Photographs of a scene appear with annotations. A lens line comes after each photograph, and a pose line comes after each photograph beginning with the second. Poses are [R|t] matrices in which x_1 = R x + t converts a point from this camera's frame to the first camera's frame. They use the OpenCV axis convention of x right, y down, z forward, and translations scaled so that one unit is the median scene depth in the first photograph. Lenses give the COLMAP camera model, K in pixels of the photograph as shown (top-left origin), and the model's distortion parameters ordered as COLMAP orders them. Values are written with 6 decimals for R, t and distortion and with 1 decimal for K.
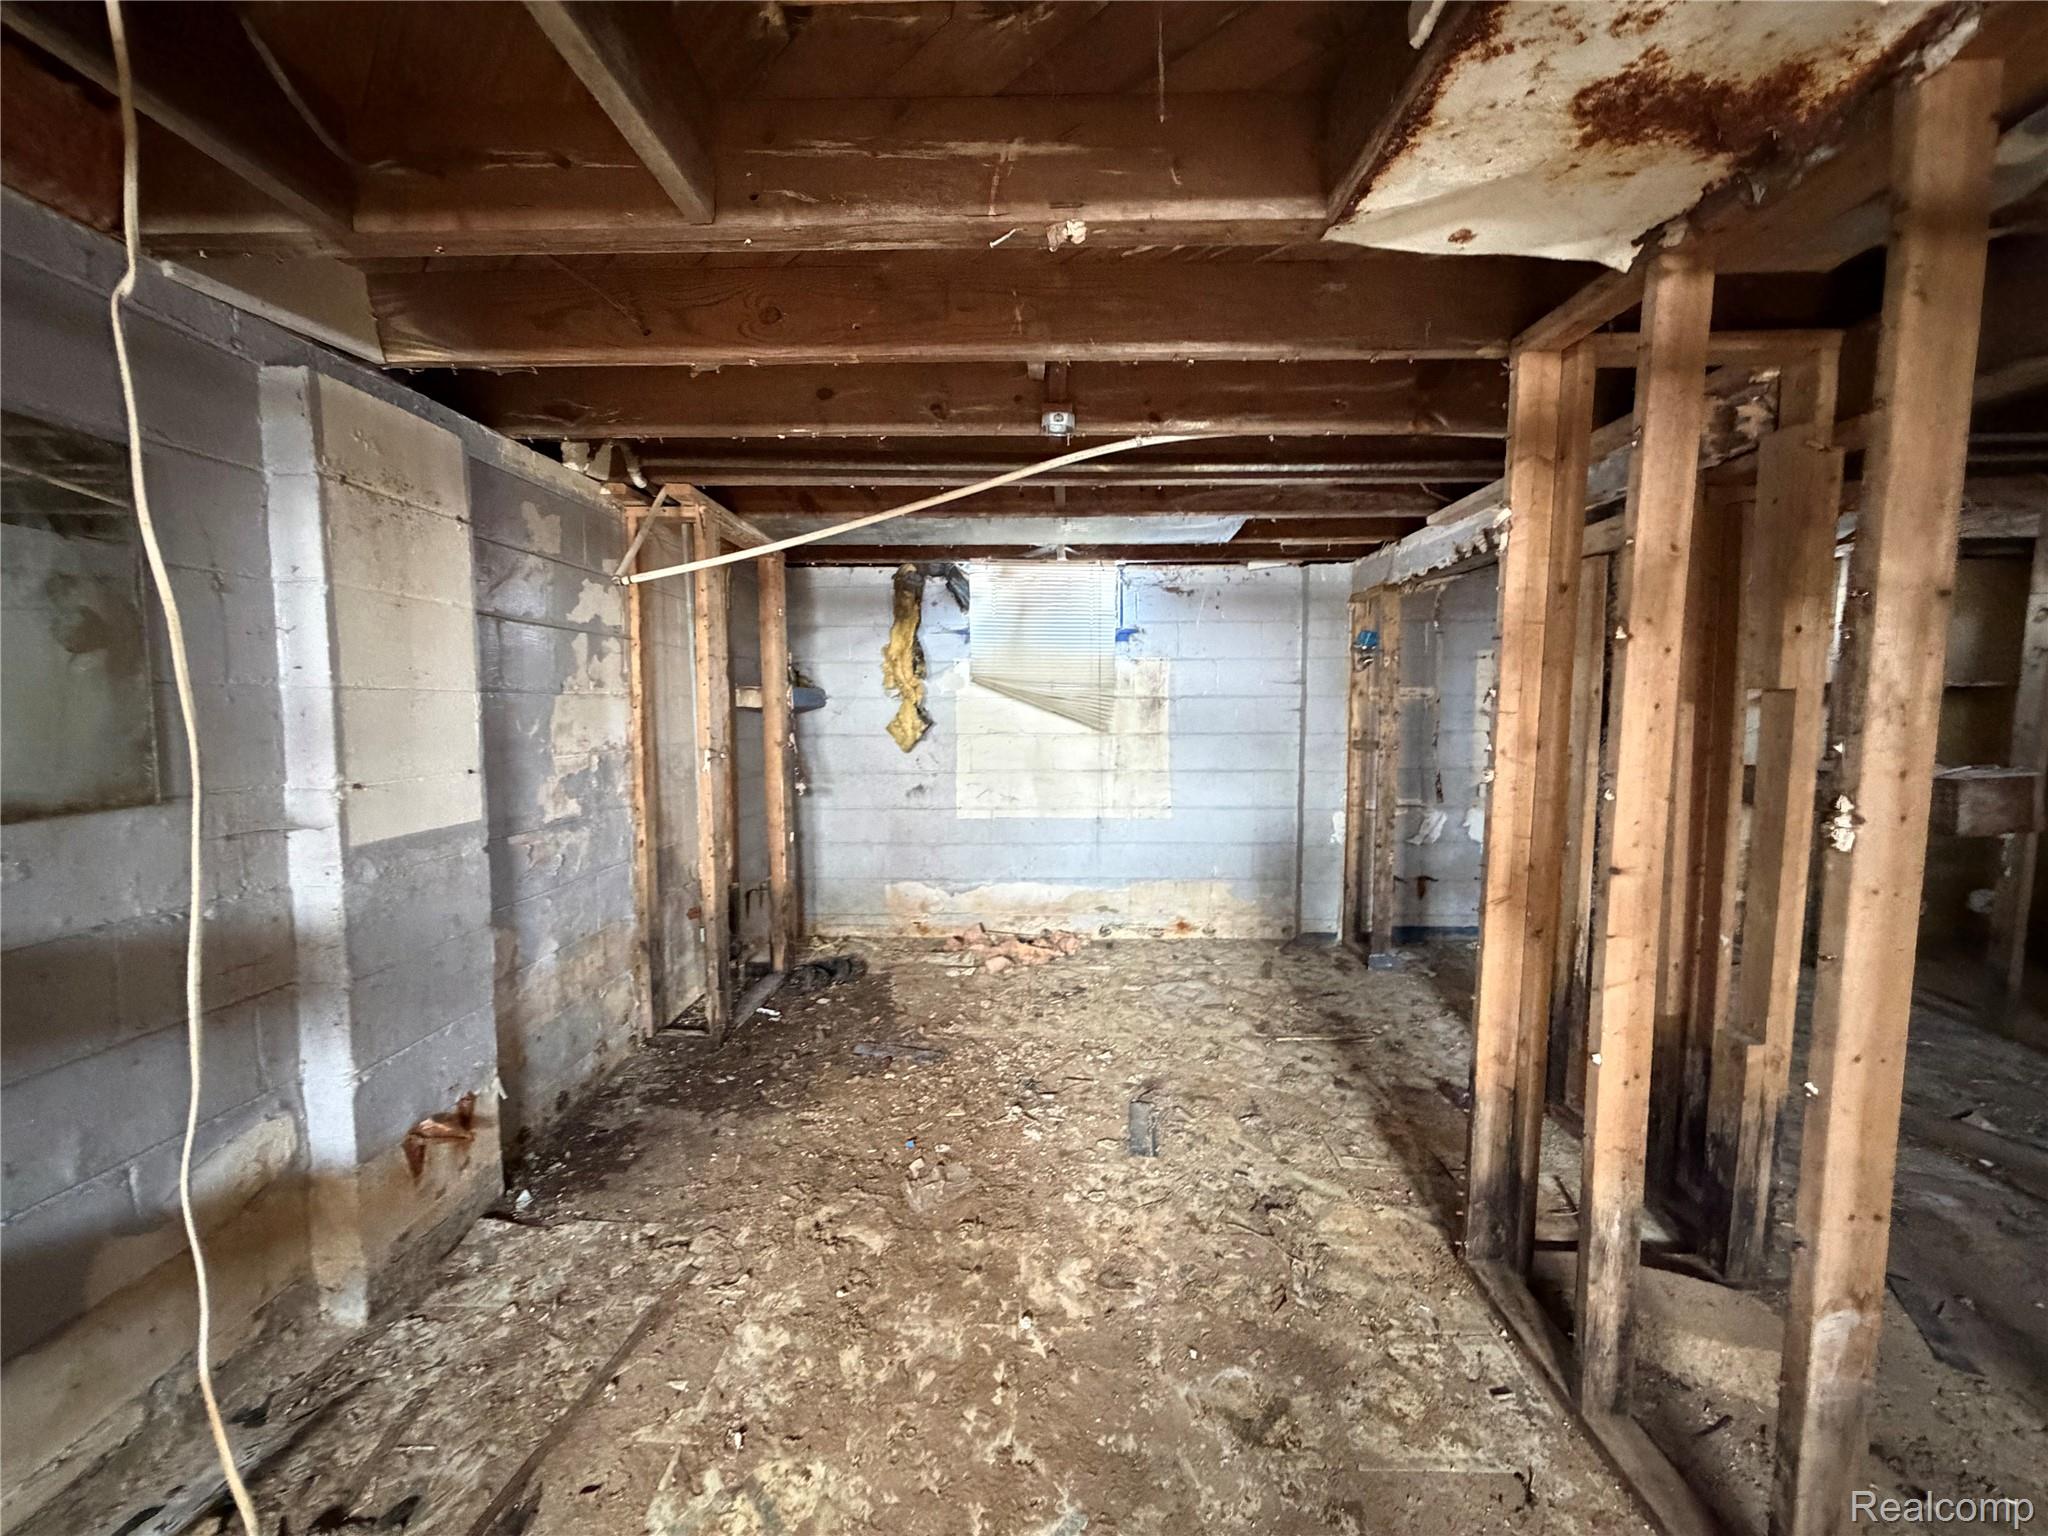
lens RADIAL K [[818.5, 0, 1021.8], [0, 818.5, 769.7], [0, 0, 1]] dist [0.003480, -0.000053]
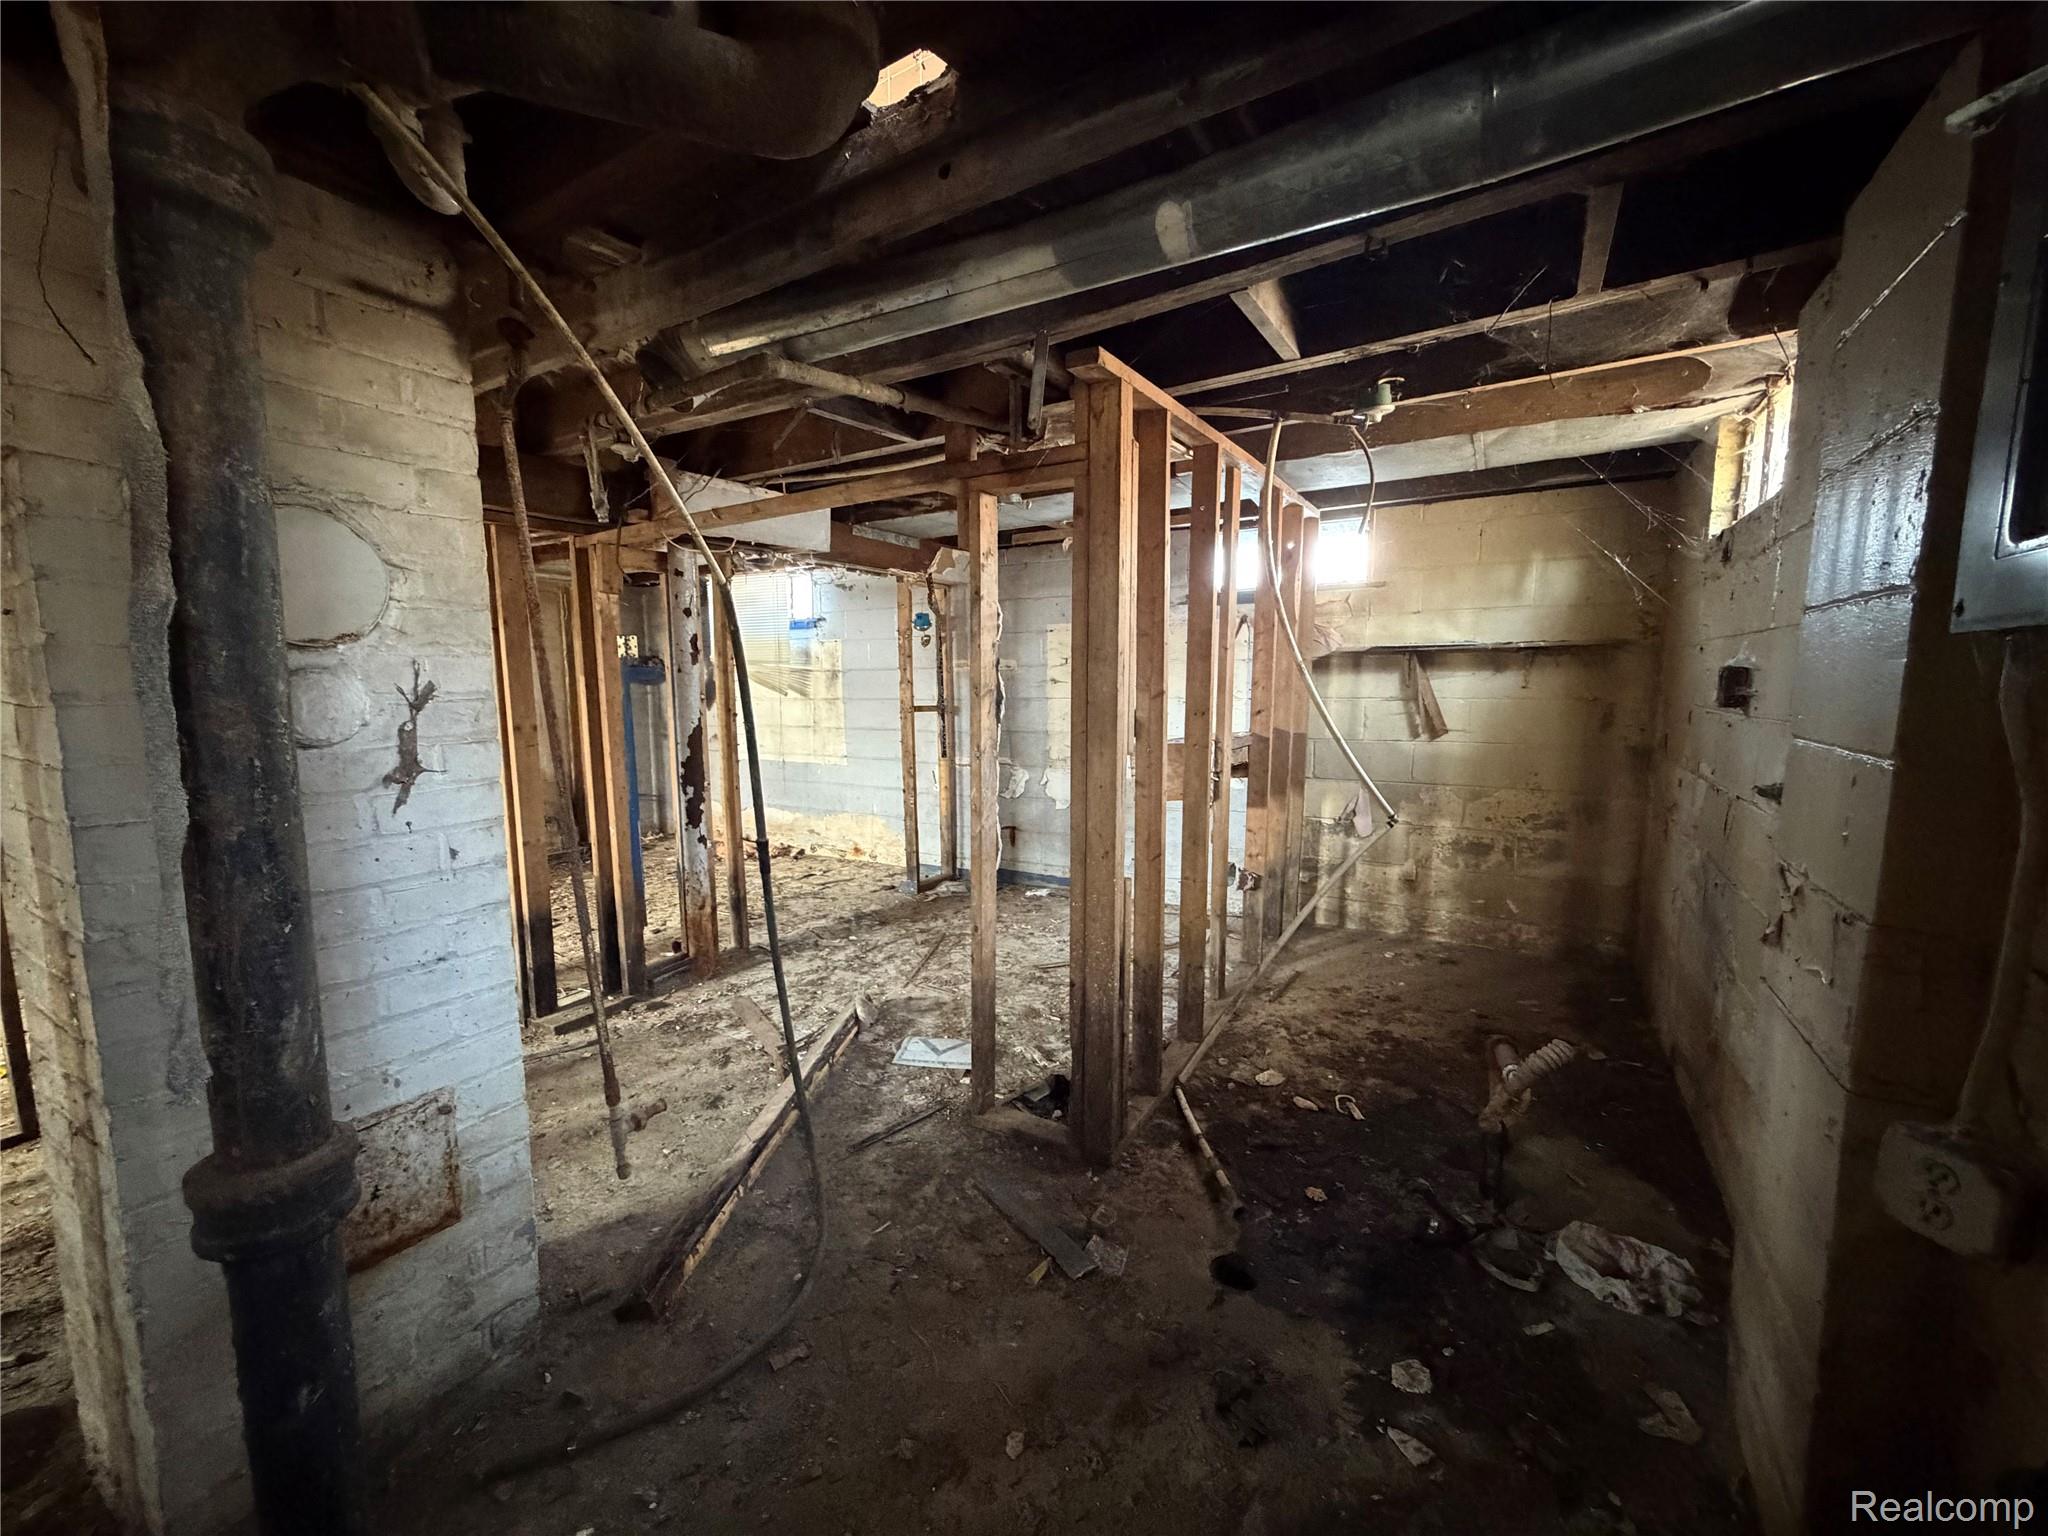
lens RADIAL K [[818.5, 0, 1021.8], [0, 818.5, 769.7], [0, 0, 1]] dist [0.003480, -0.000053]
pose [[0.873243, 0.049877, -0.484725, 1.048559], [-0.032722, 0.998505, 0.043794, 0.001416], [0.486185, -0.022382, 0.873569, 0.013900]]
